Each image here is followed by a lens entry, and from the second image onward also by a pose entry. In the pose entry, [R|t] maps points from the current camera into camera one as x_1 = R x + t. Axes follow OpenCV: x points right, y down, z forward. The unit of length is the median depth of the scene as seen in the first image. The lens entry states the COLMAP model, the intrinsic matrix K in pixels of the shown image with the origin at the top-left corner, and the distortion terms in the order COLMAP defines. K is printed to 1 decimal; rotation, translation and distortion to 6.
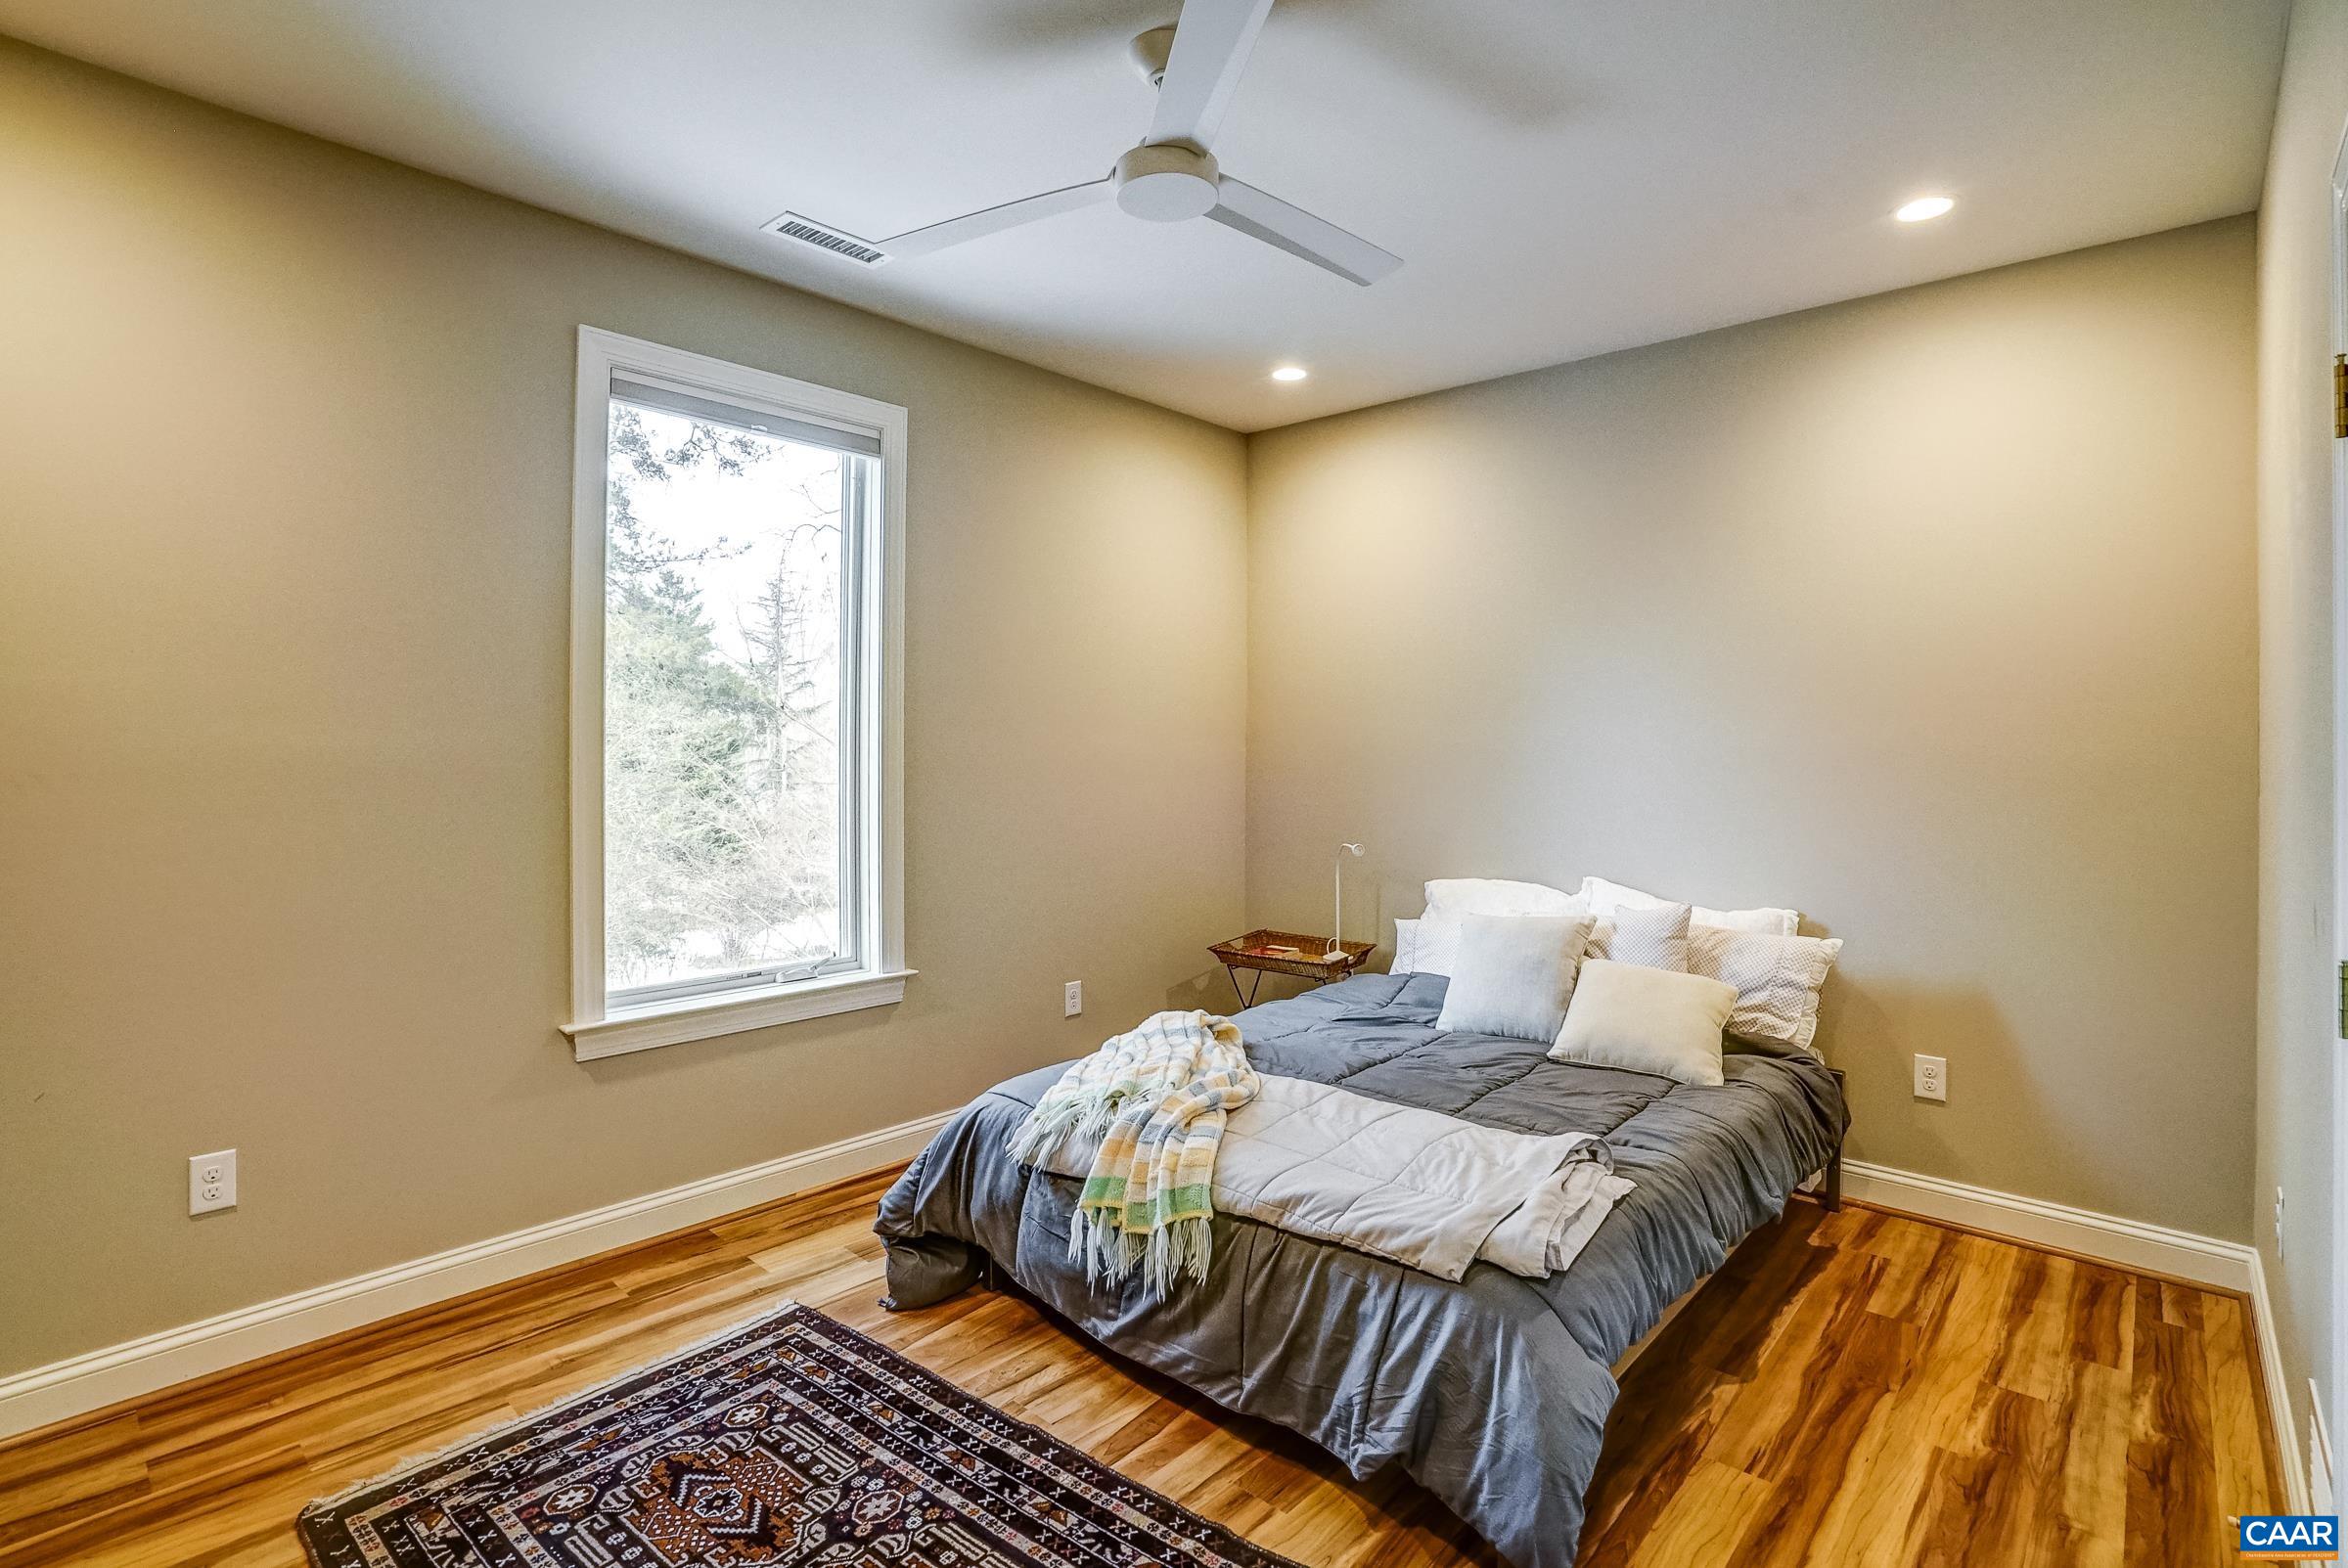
lens RADIAL K [[1106.5, 0, 1170.2], [0, 1106.5, 769.1], [0, 0, 1]] dist [-0.062902, 0.029629]
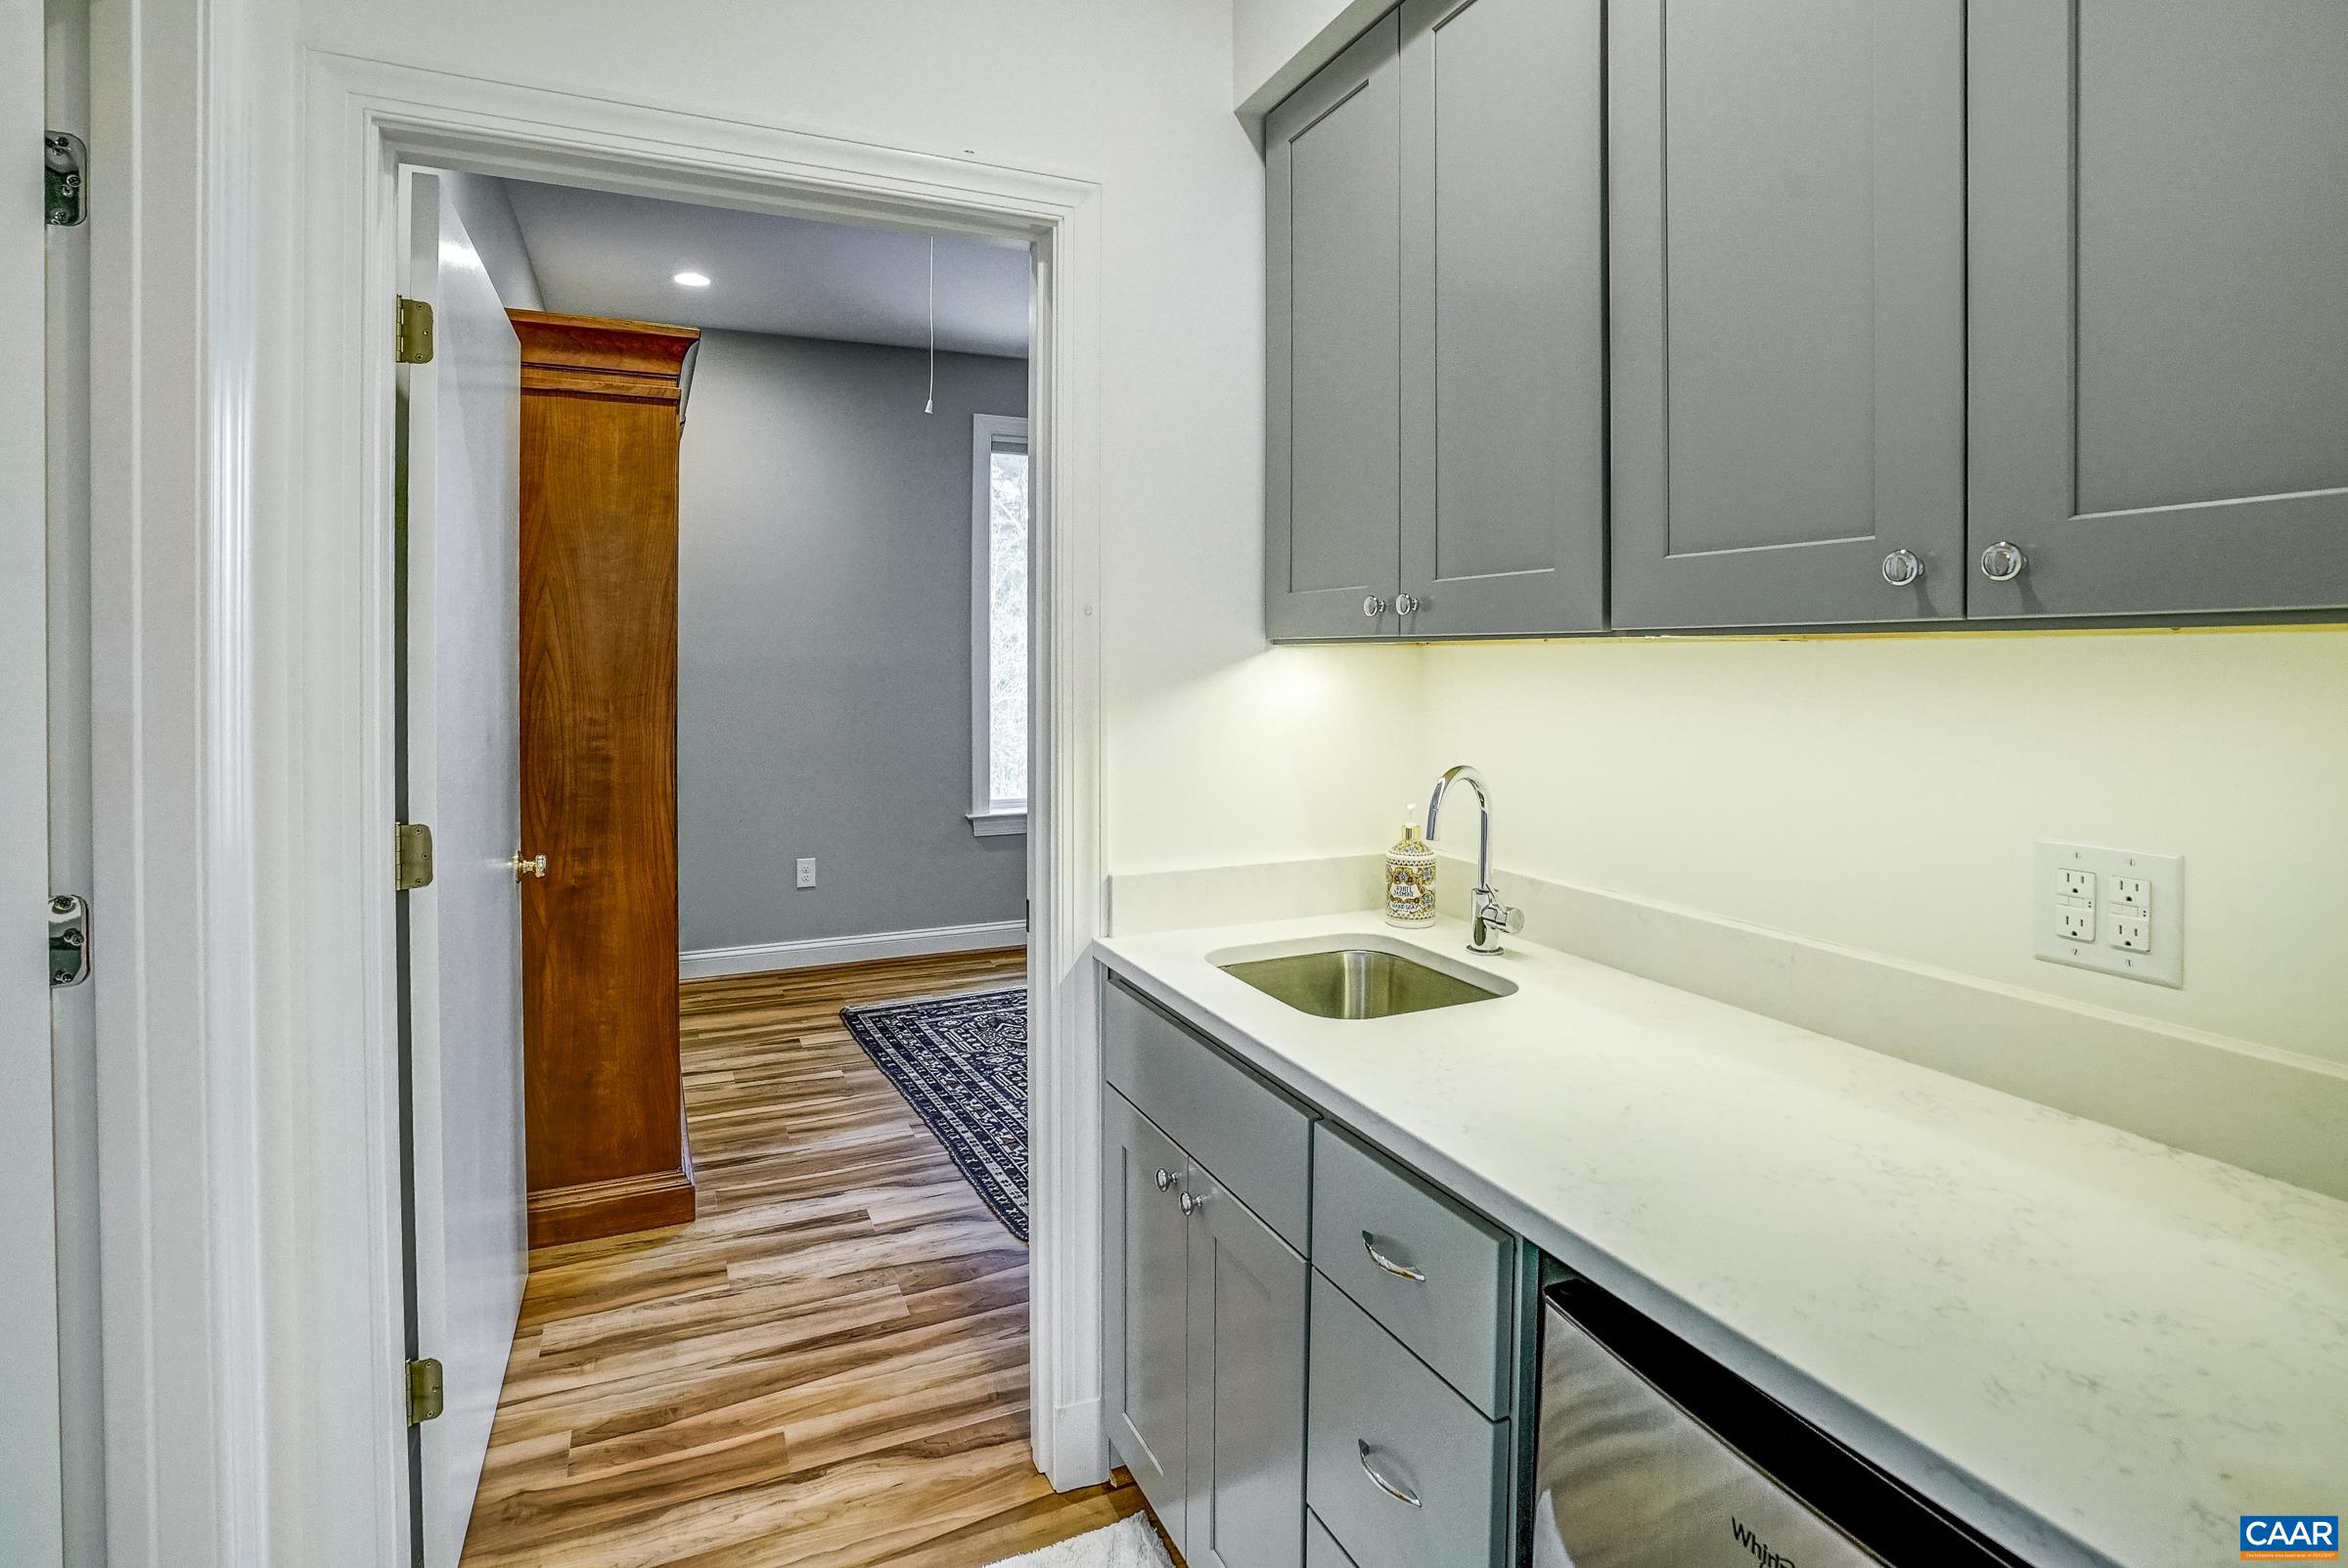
lens RADIAL K [[1104.1, 0, 1172.4], [0, 1104.1, 686.0], [0, 0, 1]] dist [-0.061517, 0.029320]
pose [[0.924156, -0.004852, -0.381984, 0.425392], [0.001959, 0.999966, -0.007963, 0.044569], [0.382009, 0.006610, 0.924135, -0.515307]]
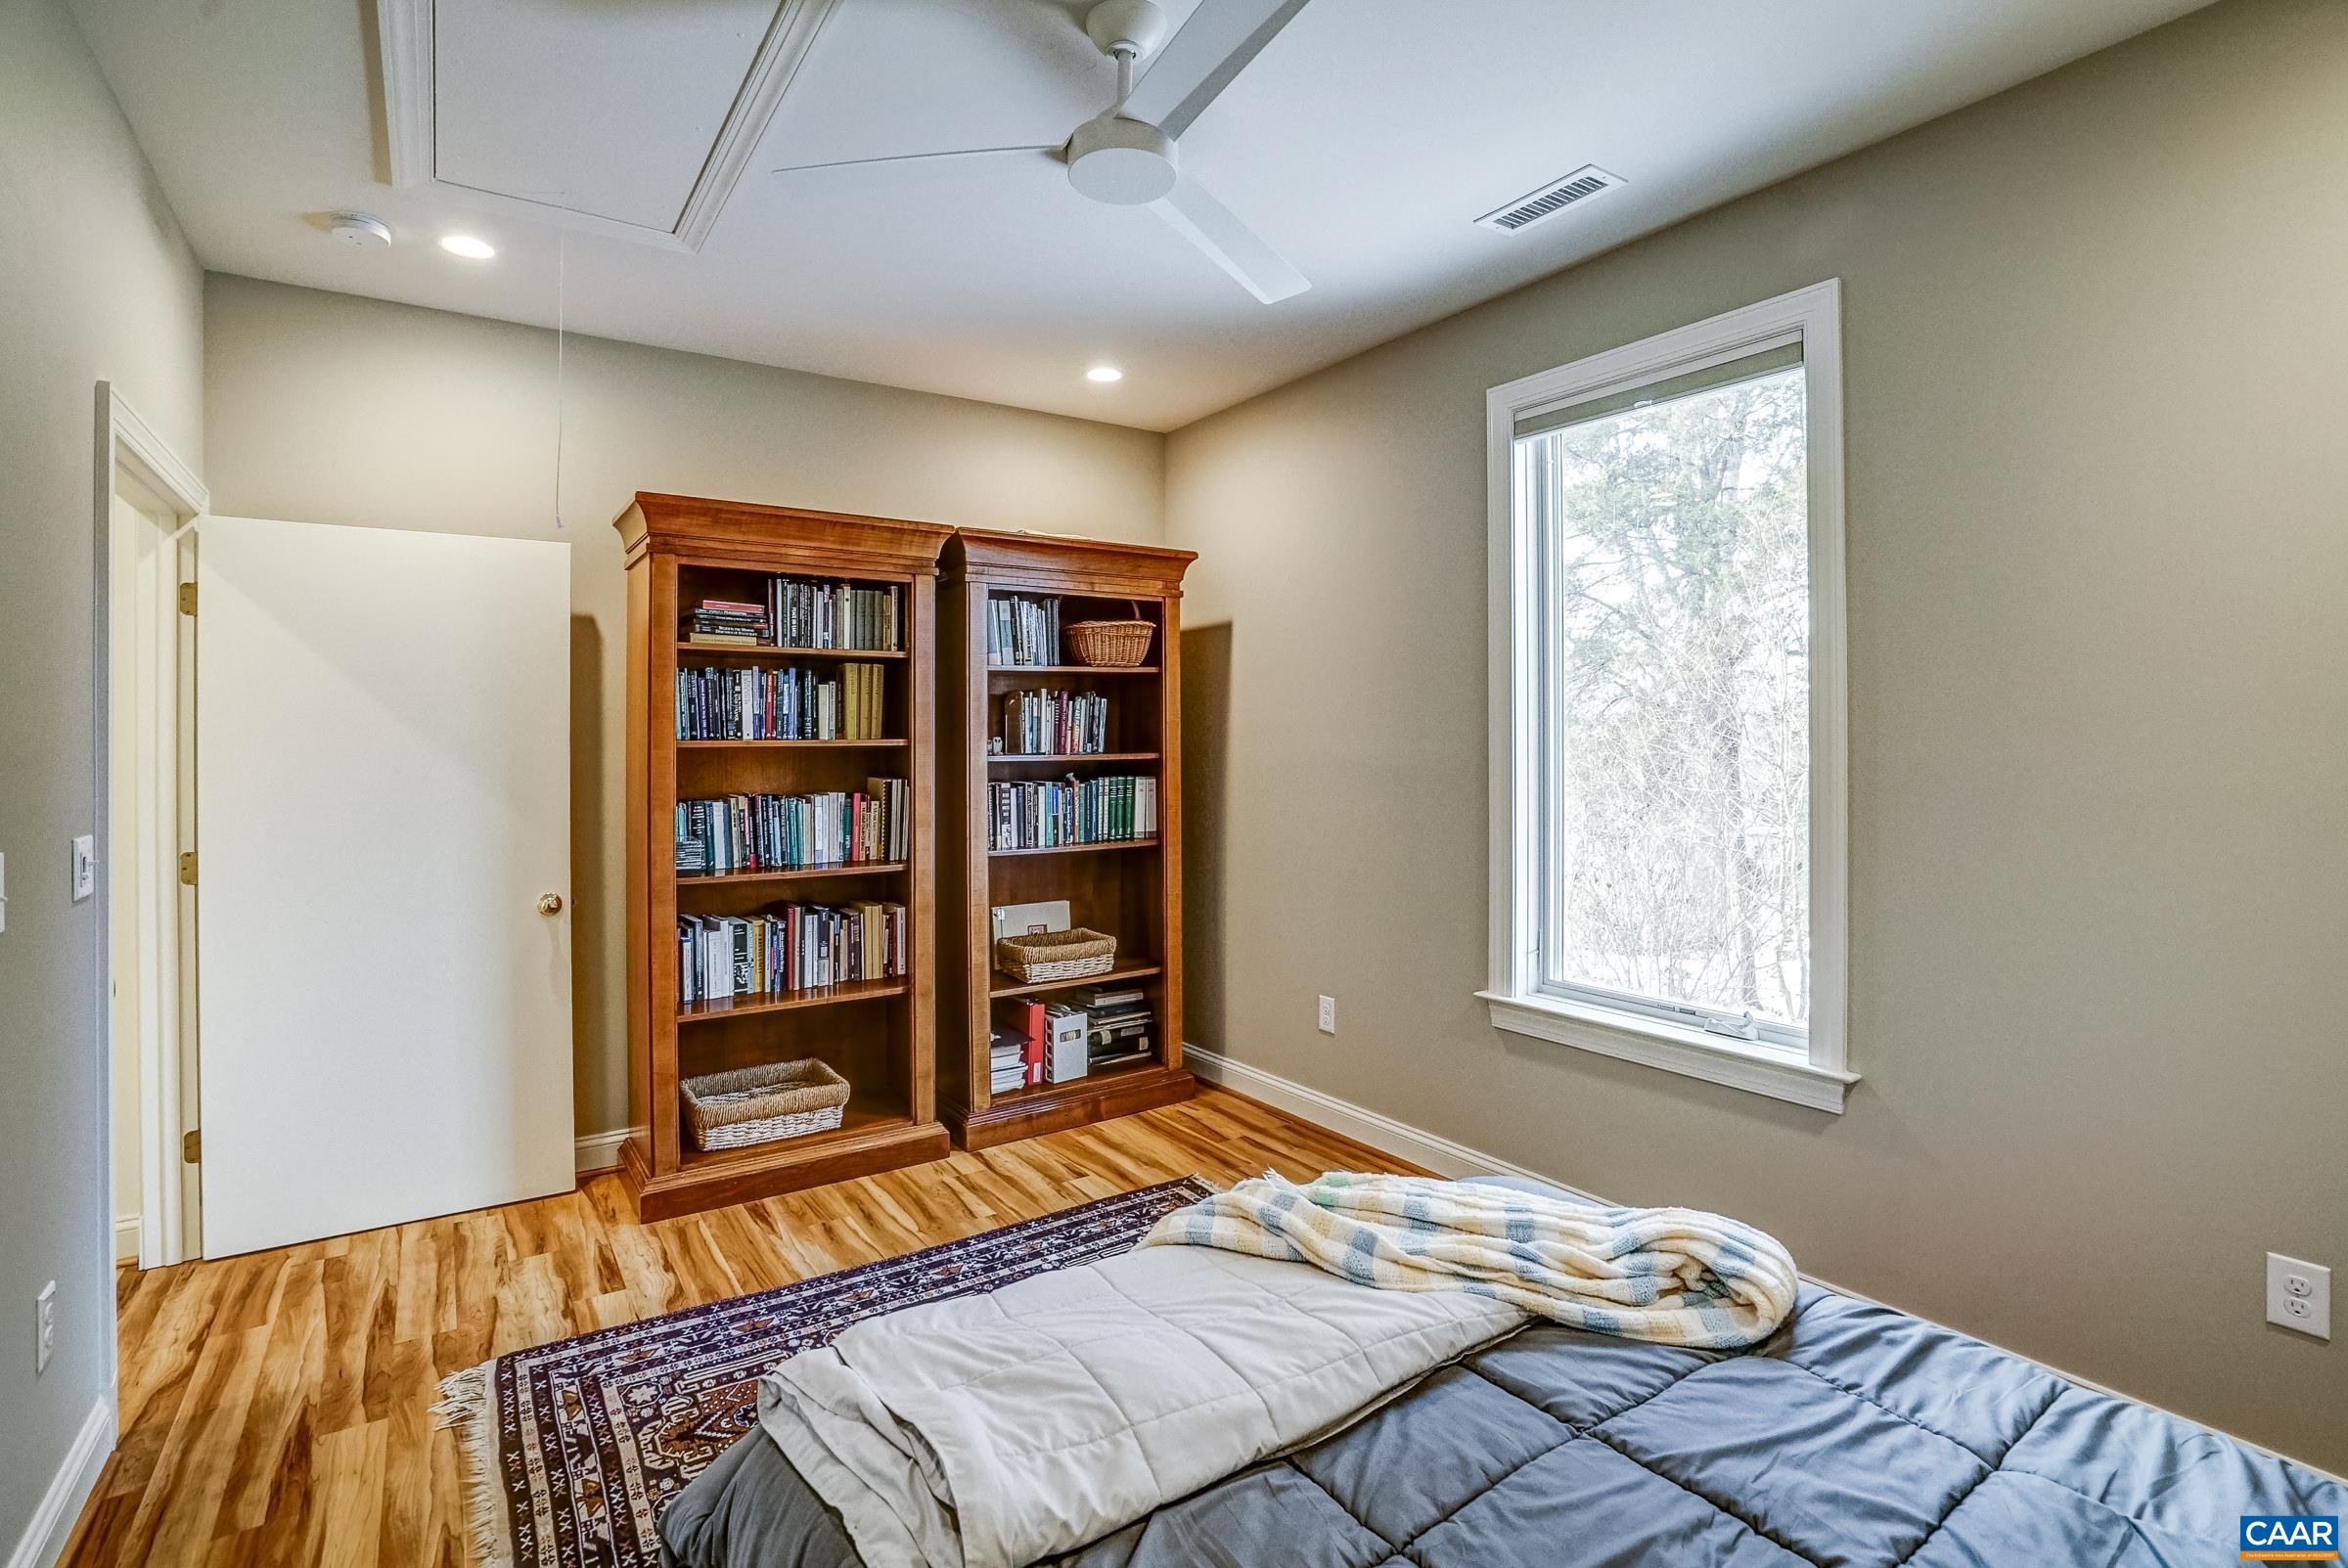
lens RADIAL K [[1106.5, 0, 1170.2], [0, 1106.5, 769.1], [0, 0, 1]] dist [-0.062902, 0.029629]
pose [[-0.218895, 0.015082, -0.975632, 0.673448], [-0.020535, 0.999588, 0.020060, -0.020460], [0.975532, 0.024425, -0.218495, 0.923176]]
